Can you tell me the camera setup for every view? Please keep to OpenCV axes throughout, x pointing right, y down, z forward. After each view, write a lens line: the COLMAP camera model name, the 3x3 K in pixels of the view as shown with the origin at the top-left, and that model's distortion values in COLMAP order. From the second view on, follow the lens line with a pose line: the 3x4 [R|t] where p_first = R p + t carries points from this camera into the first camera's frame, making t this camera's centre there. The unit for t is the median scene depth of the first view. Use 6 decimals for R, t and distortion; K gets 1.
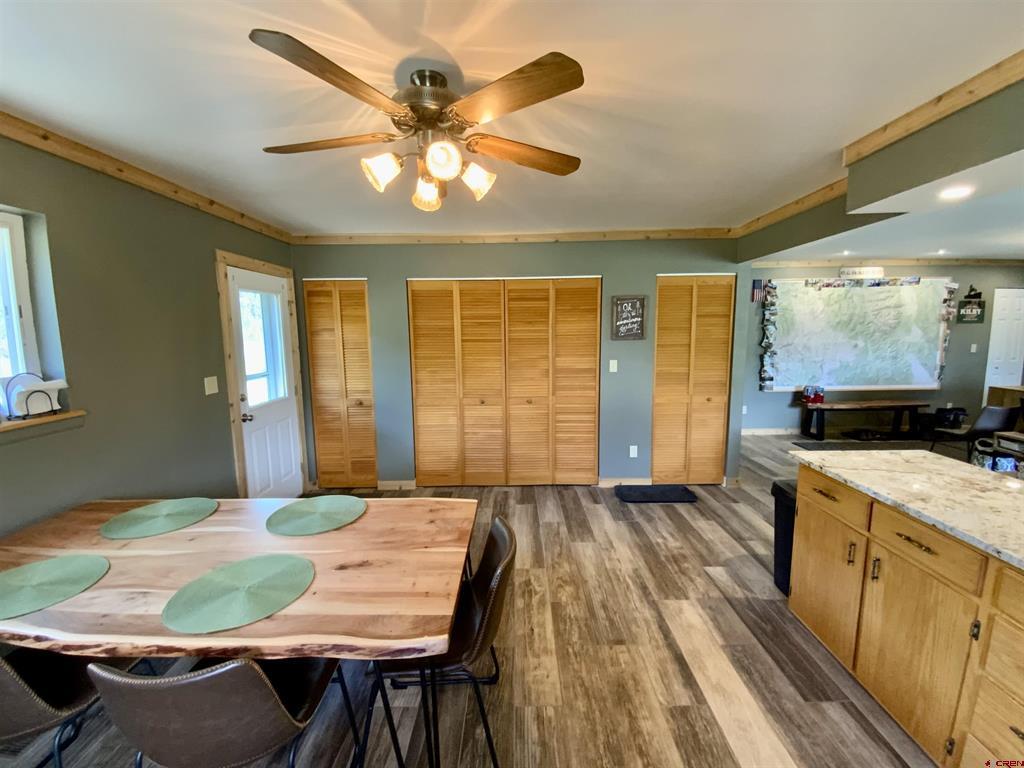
lens RADIAL K [[412.8, 0, 511.5], [0, 412.8, 382.8], [0, 0, 1]] dist [-0.000188, -0.007402]
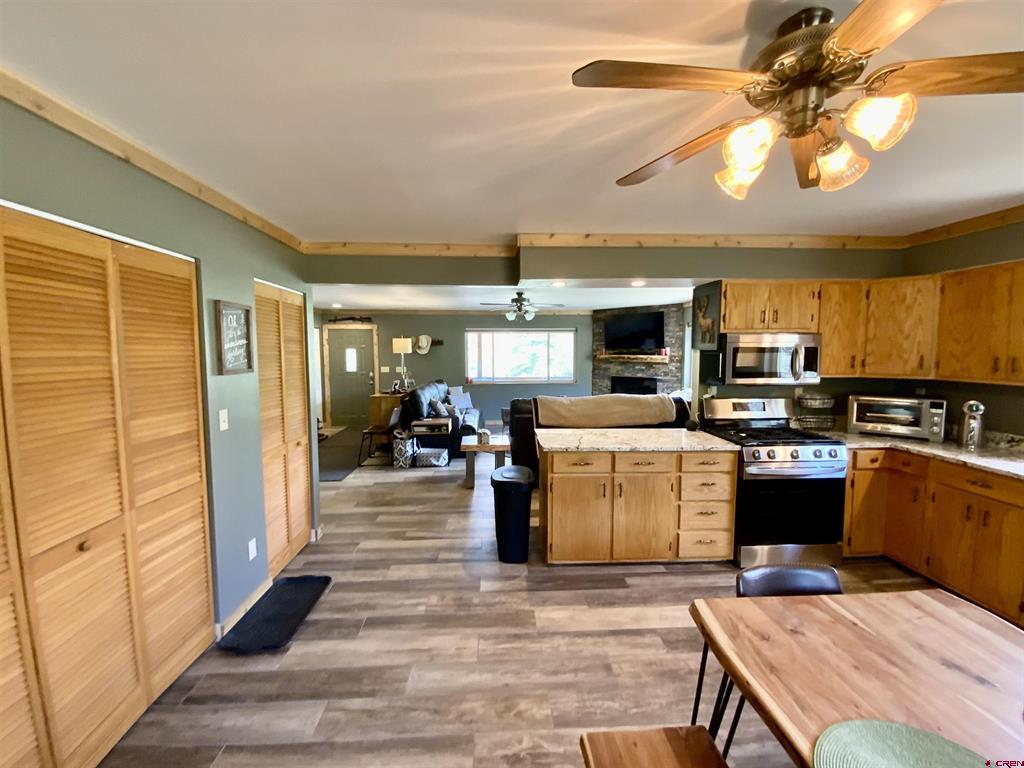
lens RADIAL K [[412.8, 0, 512.0], [0, 412.8, 382.8], [0, 0, 1]] dist [-0.000188, -0.007402]
pose [[-0.061980, -0.058926, 0.996336, -0.474144], [0.126497, 0.989742, 0.066405, -0.106445], [-0.990029, 0.130149, -0.053890, 0.832165]]
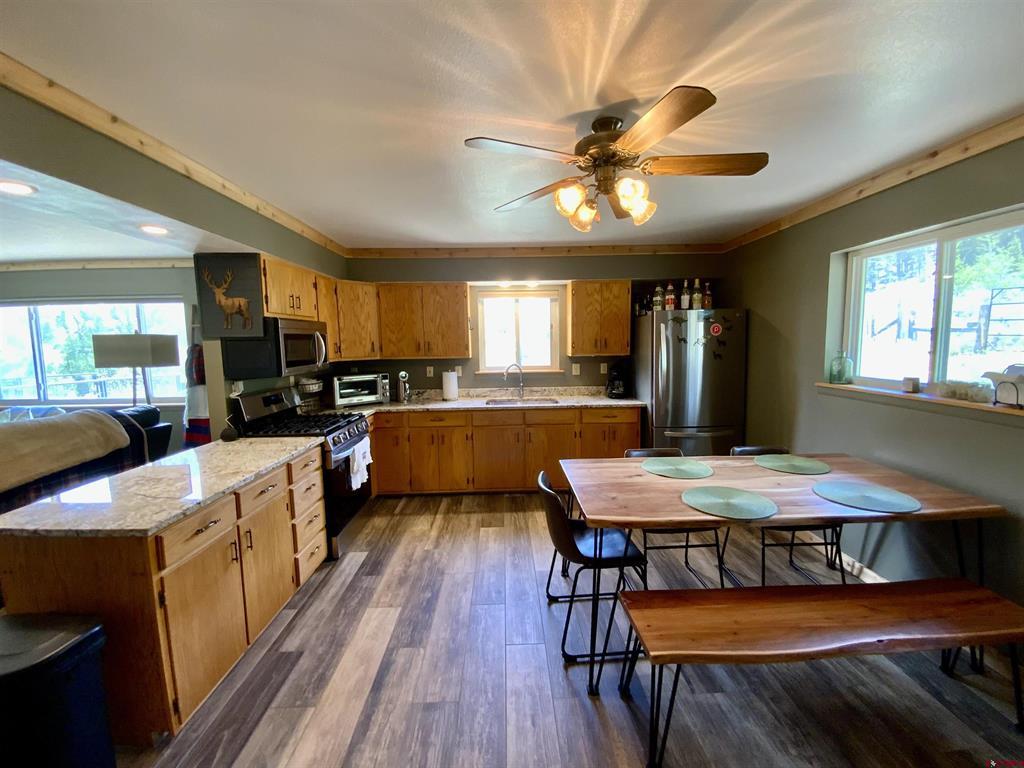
lens RADIAL K [[412.8, 0, 511.3], [0, 412.8, 384.0], [0, 0, 1]] dist [-0.000188, -0.007402]
pose [[-0.999009, 0.032815, -0.030075, 0.069490], [0.025191, 0.973850, 0.225790, -0.142306], [0.036697, 0.224808, -0.973712, 1.171205]]
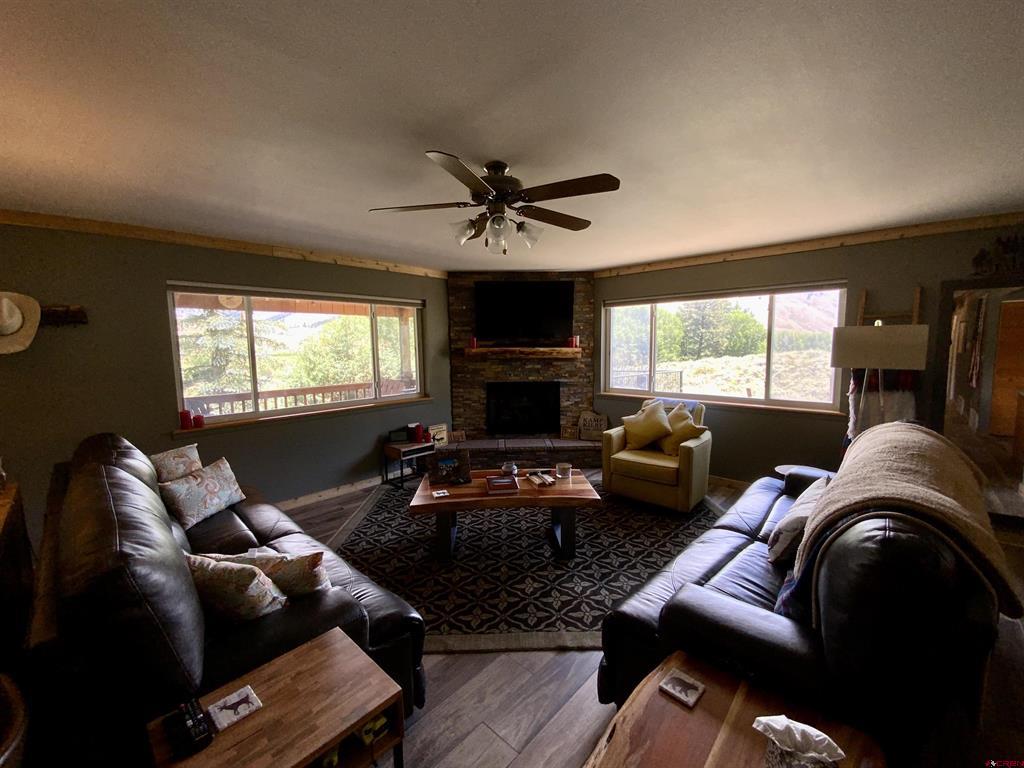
lens RADIAL K [[412.8, 0, 522.2], [0, 412.8, 388.1], [0, 0, 1]] dist [-0.000188, -0.007402]
pose [[-0.733246, -0.048790, 0.678211, 1.108231], [0.107376, 0.976599, 0.186345, -0.166633], [-0.671432, 0.209460, -0.710849, 1.165720]]
